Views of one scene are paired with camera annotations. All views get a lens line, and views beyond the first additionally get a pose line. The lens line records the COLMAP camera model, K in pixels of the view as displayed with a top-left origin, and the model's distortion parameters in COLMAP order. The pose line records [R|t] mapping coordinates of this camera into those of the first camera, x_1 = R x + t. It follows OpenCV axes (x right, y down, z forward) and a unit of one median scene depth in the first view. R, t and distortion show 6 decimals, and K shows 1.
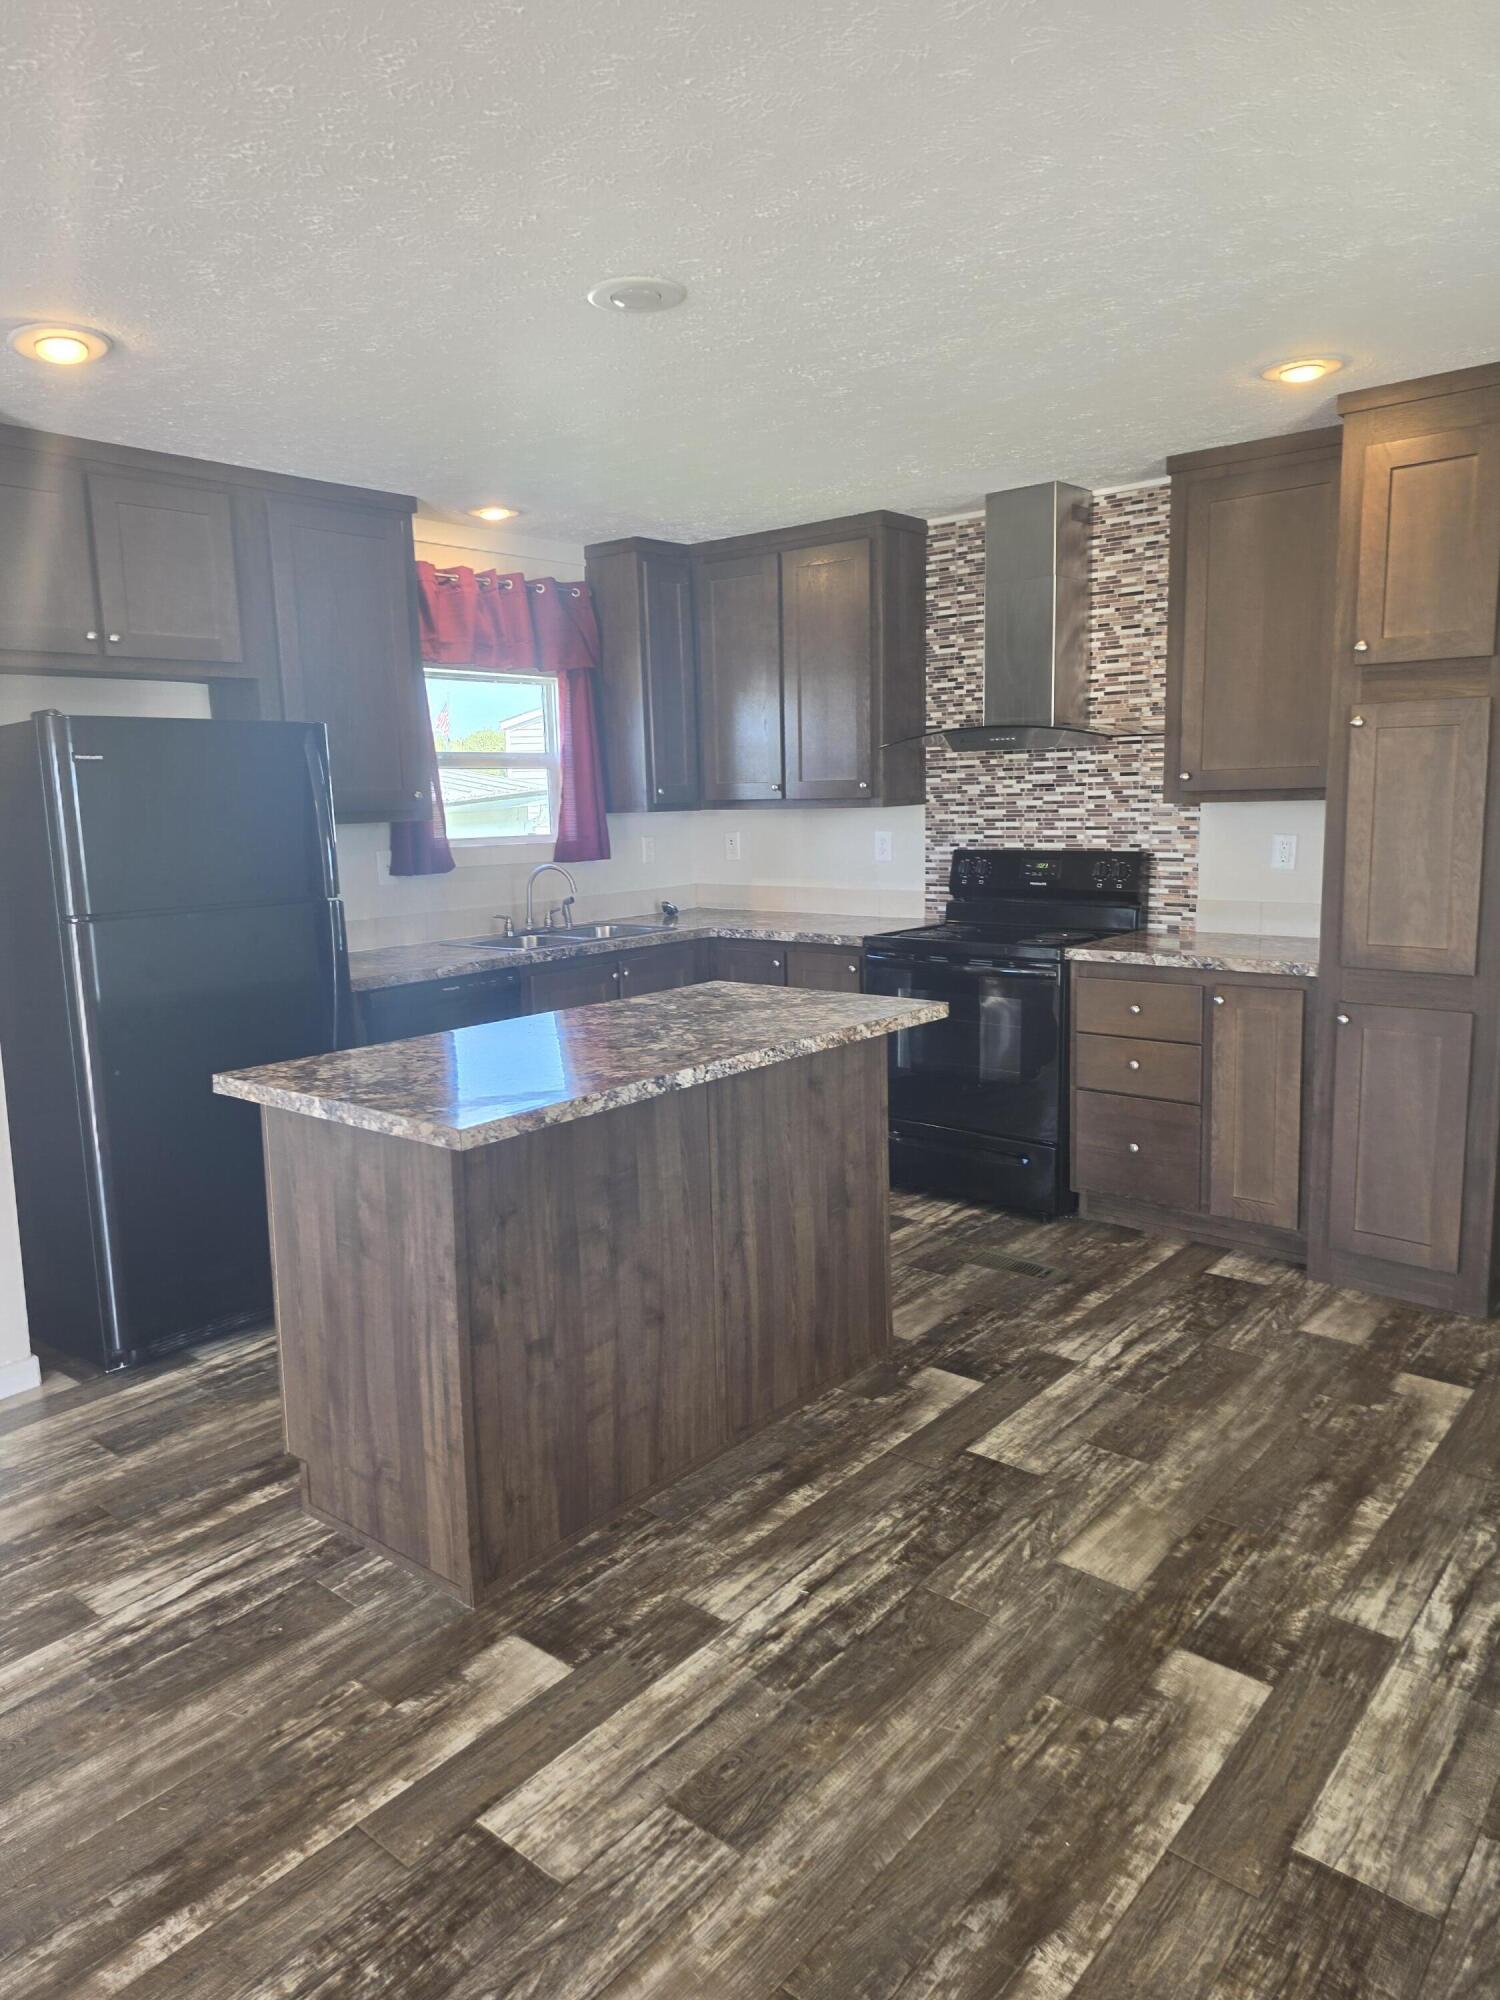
lens RADIAL K [[1348.6, 0, 713.7], [0, 1348.6, 885.8], [0, 0, 1]] dist [0.026168, -0.015520]
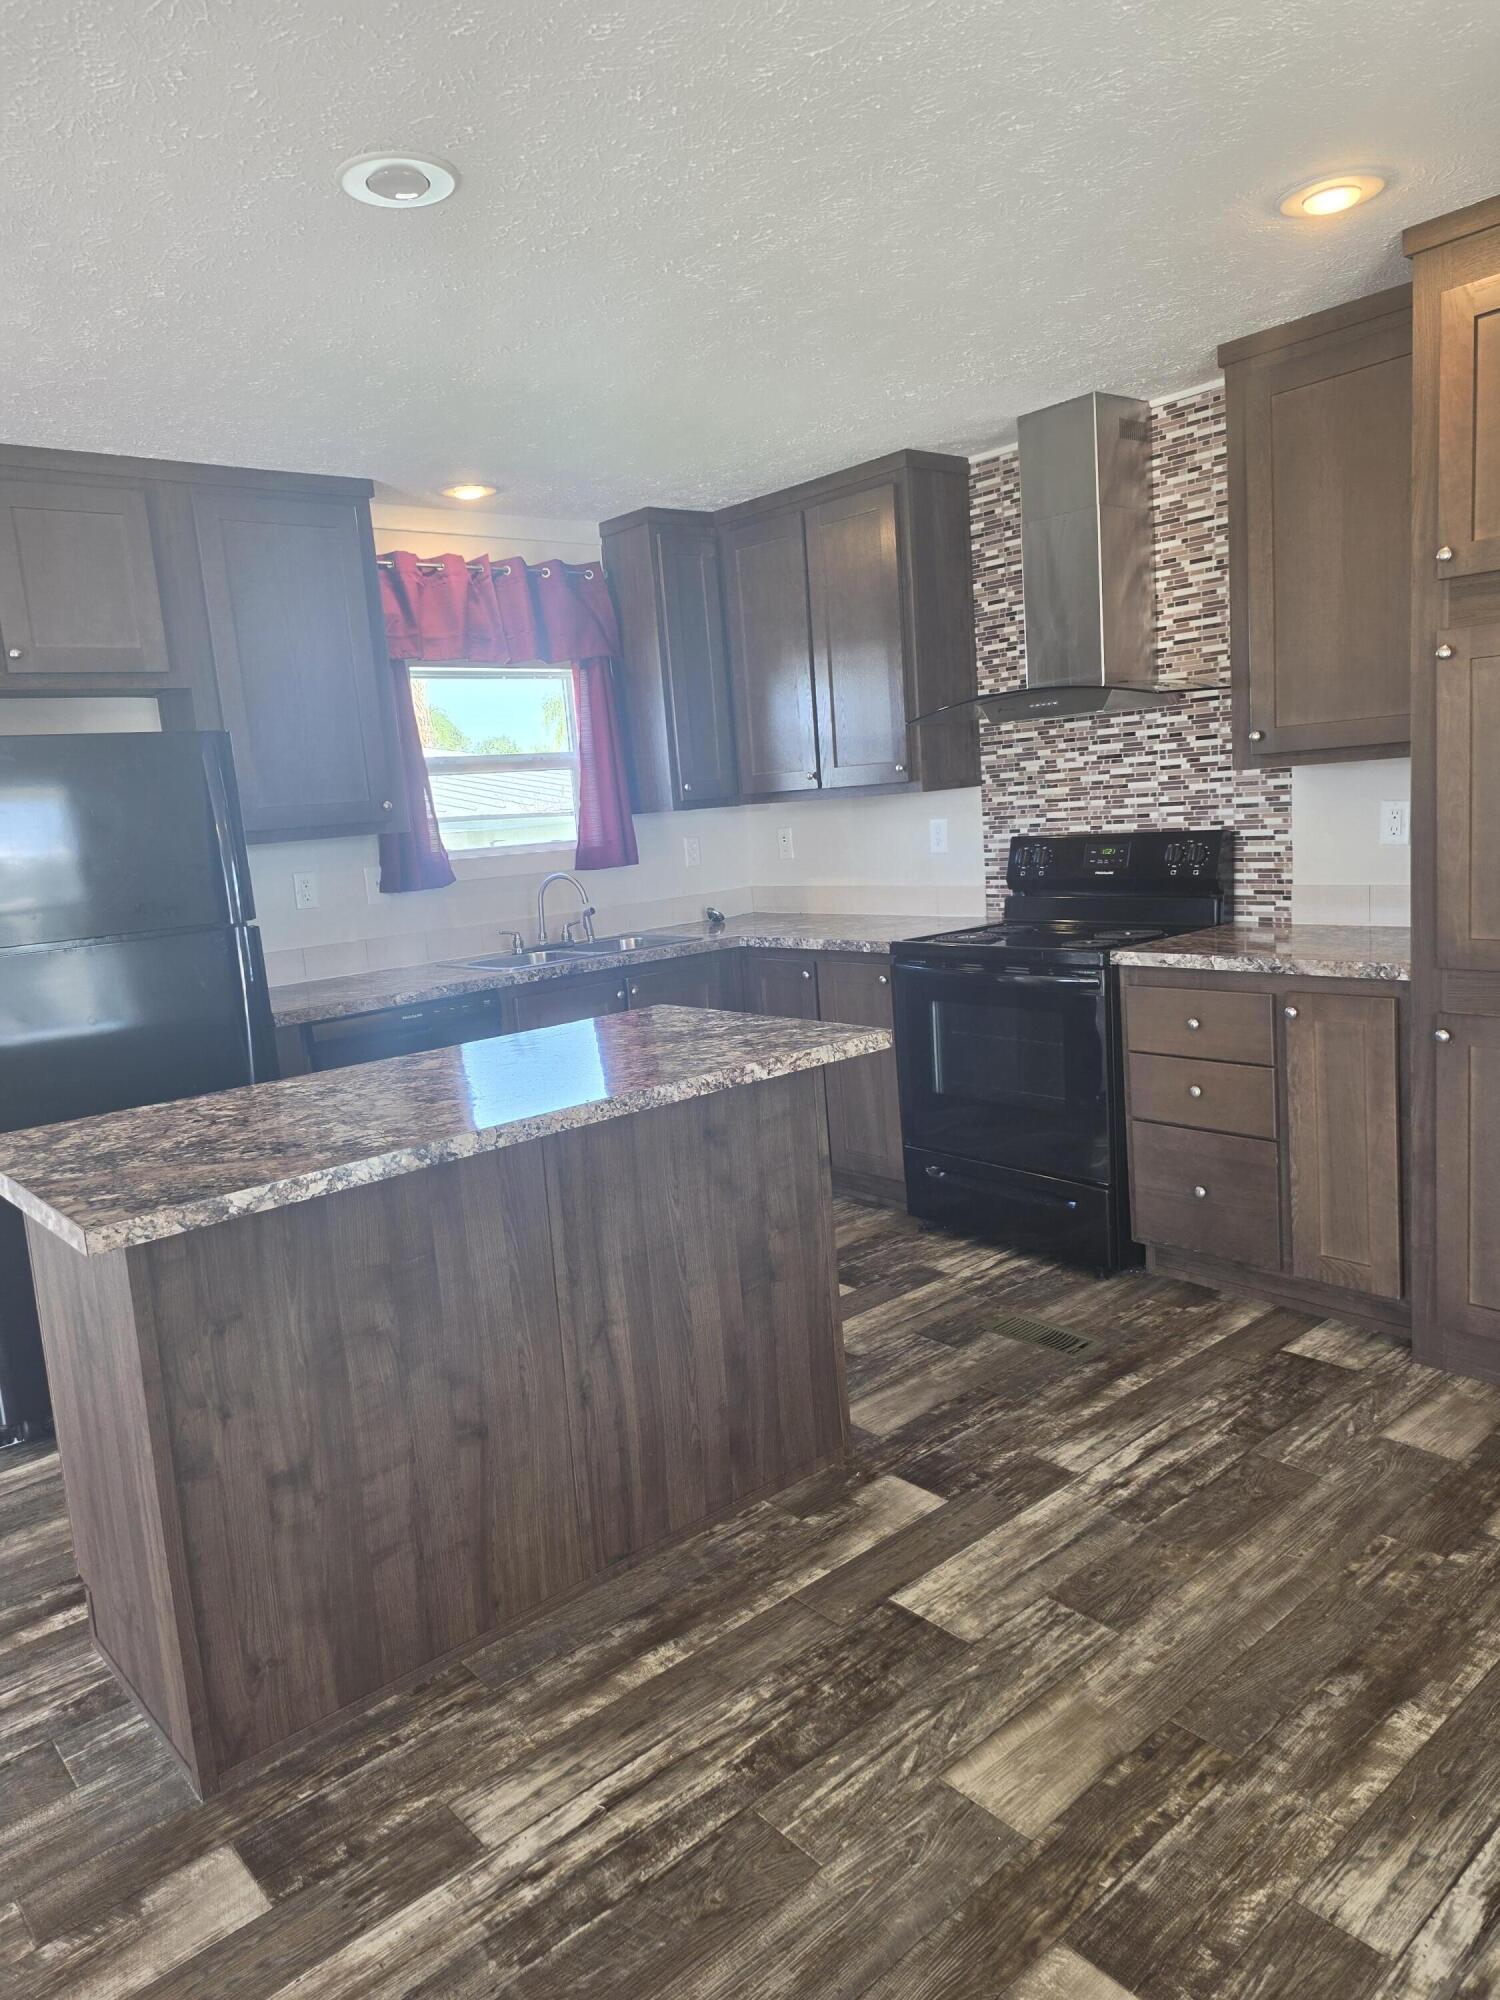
lens RADIAL K [[1348.6, 0, 707.5], [0, 1348.6, 901.3], [0, 0, 1]] dist [0.026168, -0.015520]
pose [[0.985557, -0.037836, -0.165061, 0.237566], [0.040171, 0.999134, 0.010829, -0.005270], [0.164508, -0.017303, 0.986224, 0.212914]]
